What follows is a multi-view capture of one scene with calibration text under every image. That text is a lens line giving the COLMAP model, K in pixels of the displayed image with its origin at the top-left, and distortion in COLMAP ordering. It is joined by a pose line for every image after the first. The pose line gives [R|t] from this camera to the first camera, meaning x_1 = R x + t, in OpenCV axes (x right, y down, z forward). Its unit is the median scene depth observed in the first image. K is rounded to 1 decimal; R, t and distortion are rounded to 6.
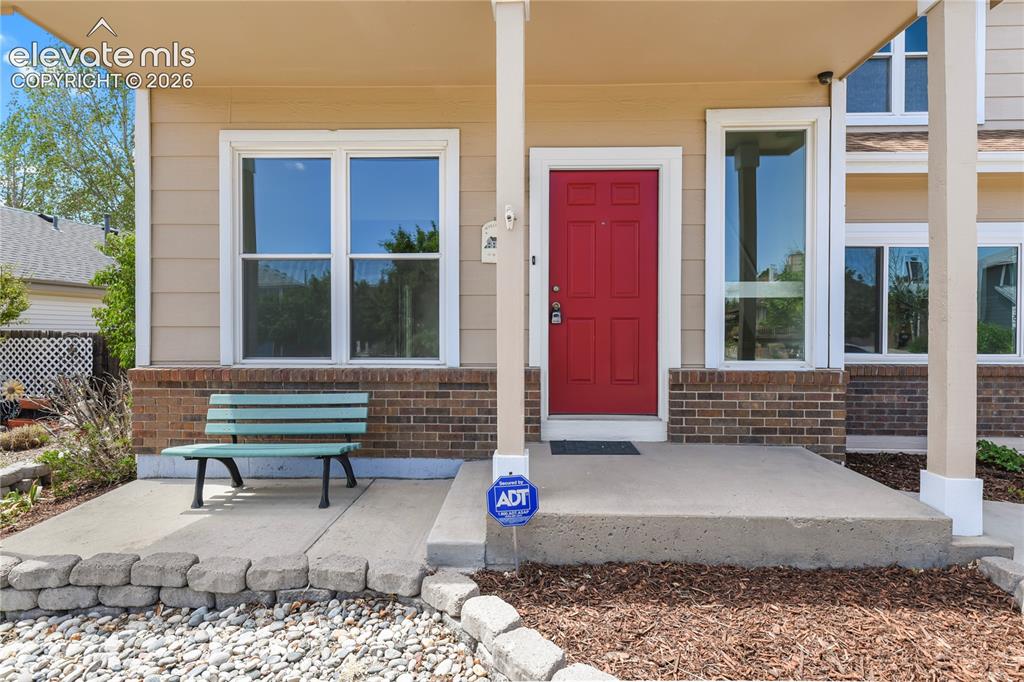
lens RADIAL K [[536.9, 0, 518.7], [0, 536.9, 340.9], [0, 0, 1]] dist [0.006220, -0.001612]
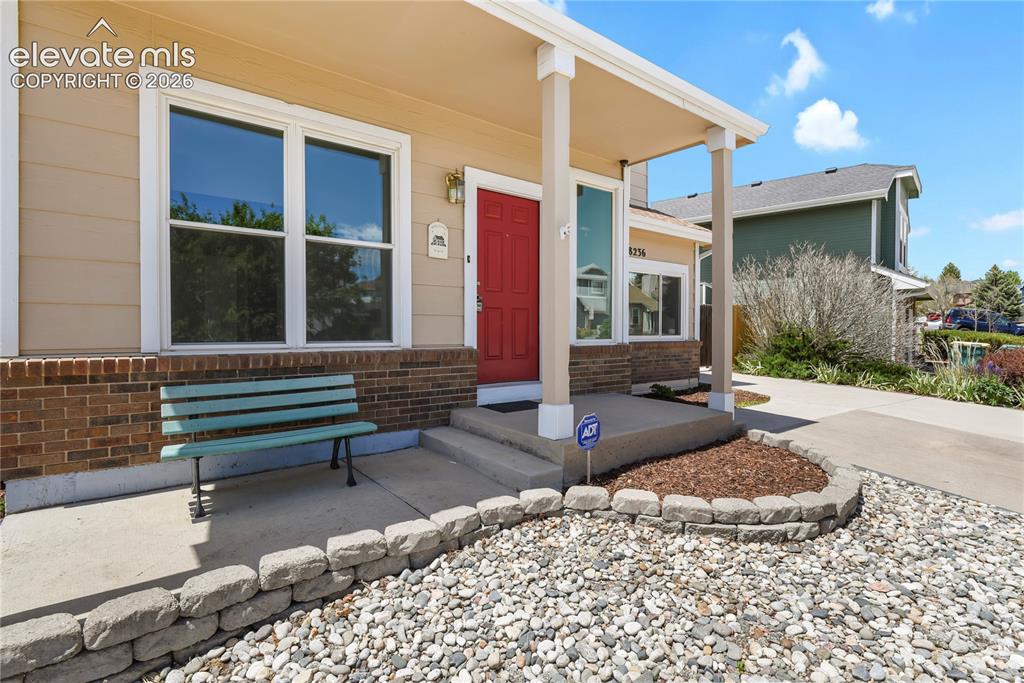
lens RADIAL K [[495.6, 0, 510.7], [0, 495.6, 339.0], [0, 0, 1]] dist [-0.004840, -0.005767]
pose [[0.766012, -0.010927, 0.642733, -0.624206], [0.004918, 0.999926, 0.011139, 0.019177], [-0.642807, -0.005372, 0.766009, 0.075295]]
